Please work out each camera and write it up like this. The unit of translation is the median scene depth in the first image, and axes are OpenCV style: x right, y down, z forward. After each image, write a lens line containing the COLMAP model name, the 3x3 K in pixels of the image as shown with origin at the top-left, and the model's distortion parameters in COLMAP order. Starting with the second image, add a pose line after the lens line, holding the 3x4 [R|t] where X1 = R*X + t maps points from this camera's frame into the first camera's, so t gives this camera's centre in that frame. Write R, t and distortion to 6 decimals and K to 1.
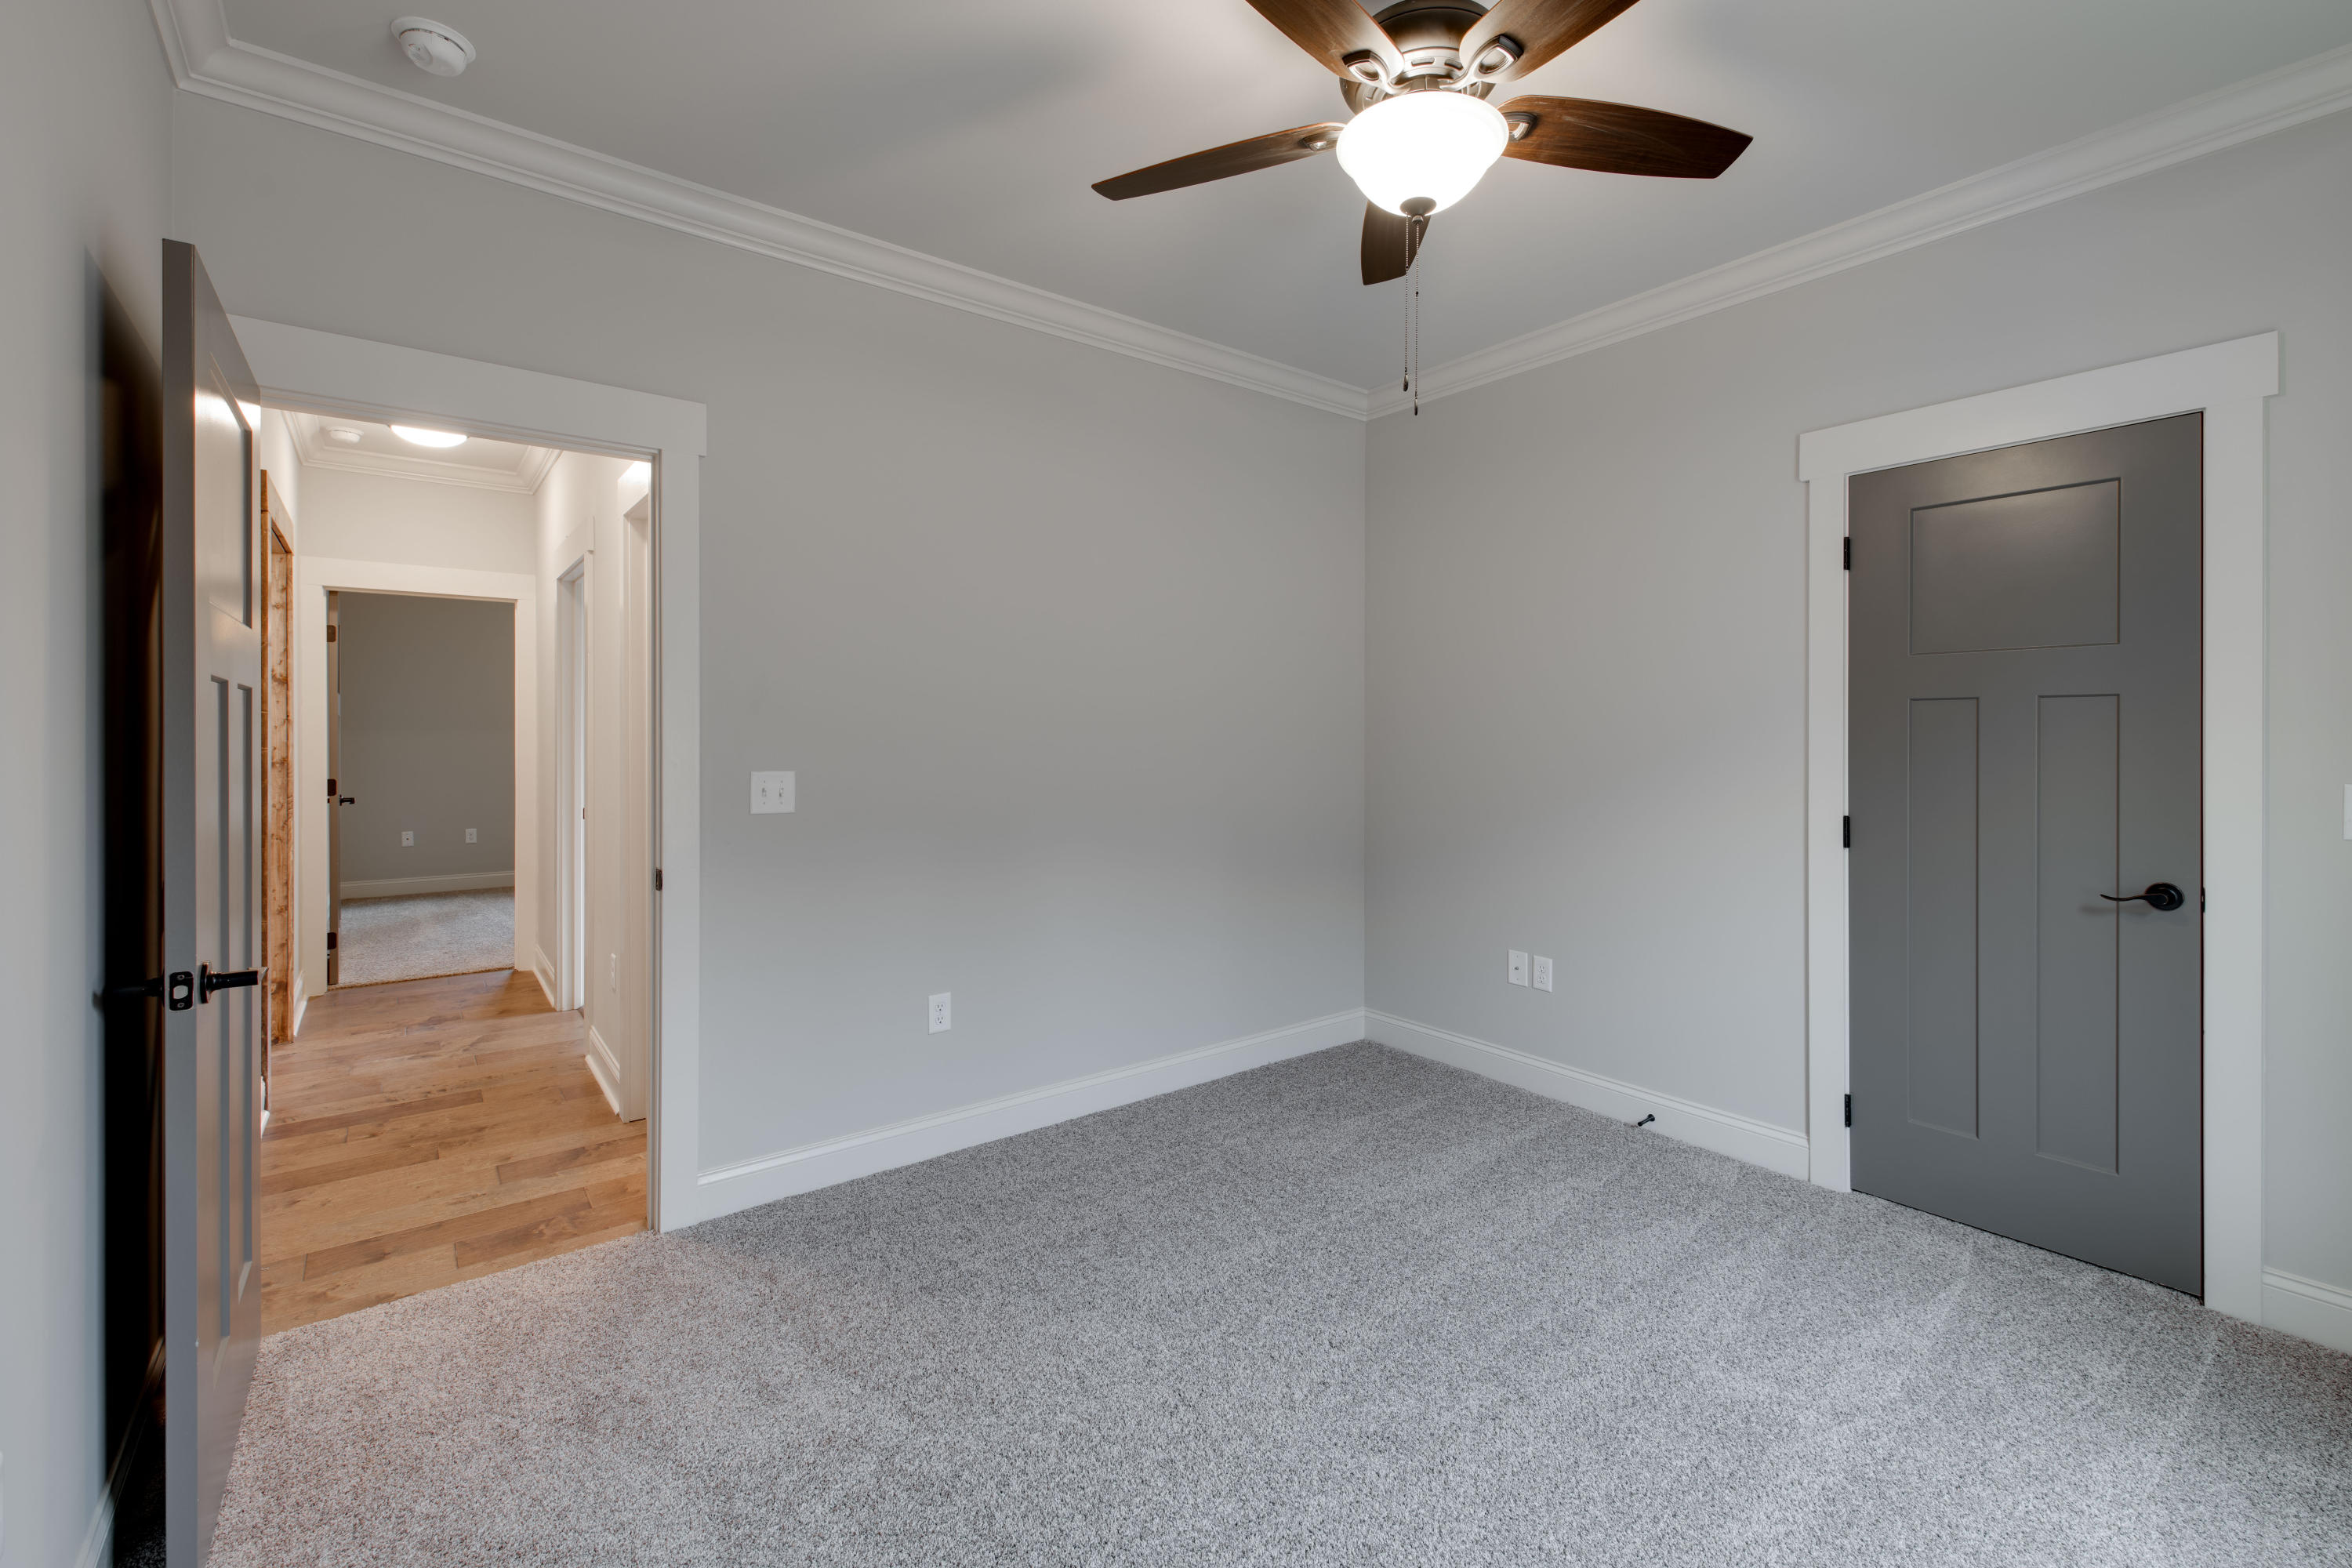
lens RADIAL K [[1004.3, 0, 1178.7], [0, 1004.3, 741.4], [0, 0, 1]] dist [-0.000396, 0.000005]
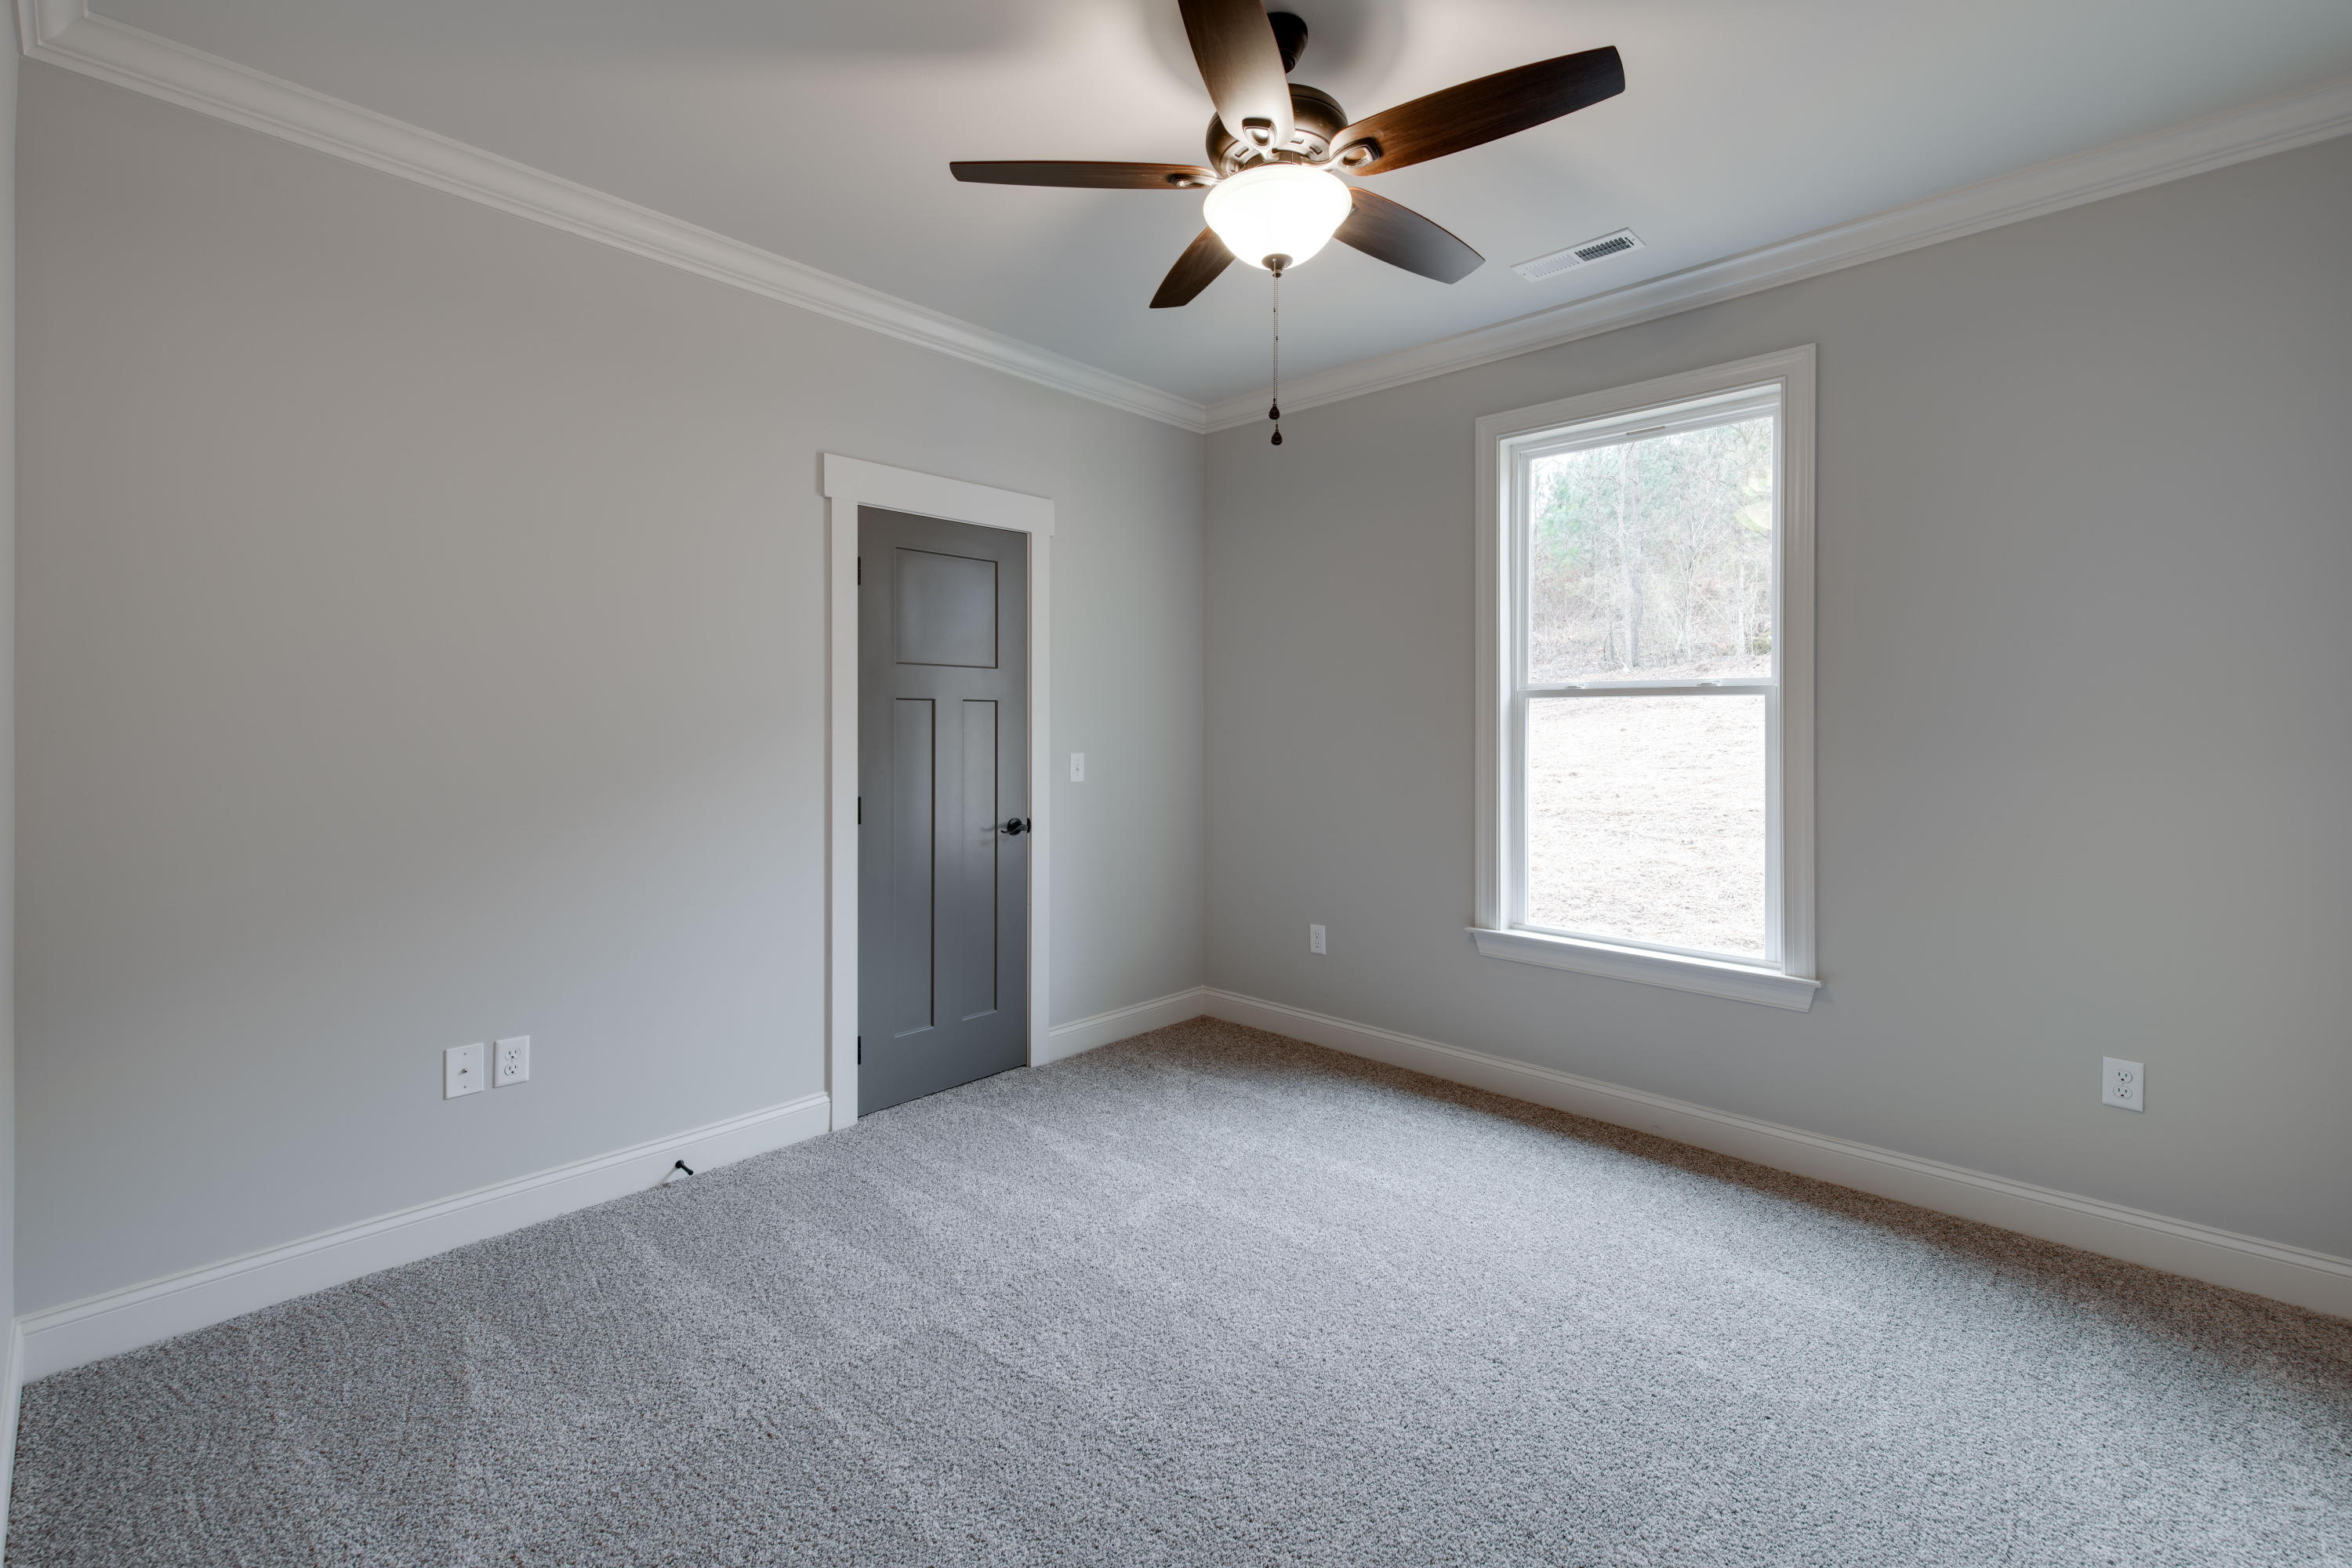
lens RADIAL K [[1048.7, 0, 1189.8], [0, 1048.7, 704.3], [0, 0, 1]] dist [-0.001335, -0.000171]
pose [[-0.190980, 0.005164, 0.981580, -0.614375], [-0.003640, 0.999976, -0.005969, -0.027837], [-0.981587, -0.004713, -0.190956, 0.878646]]
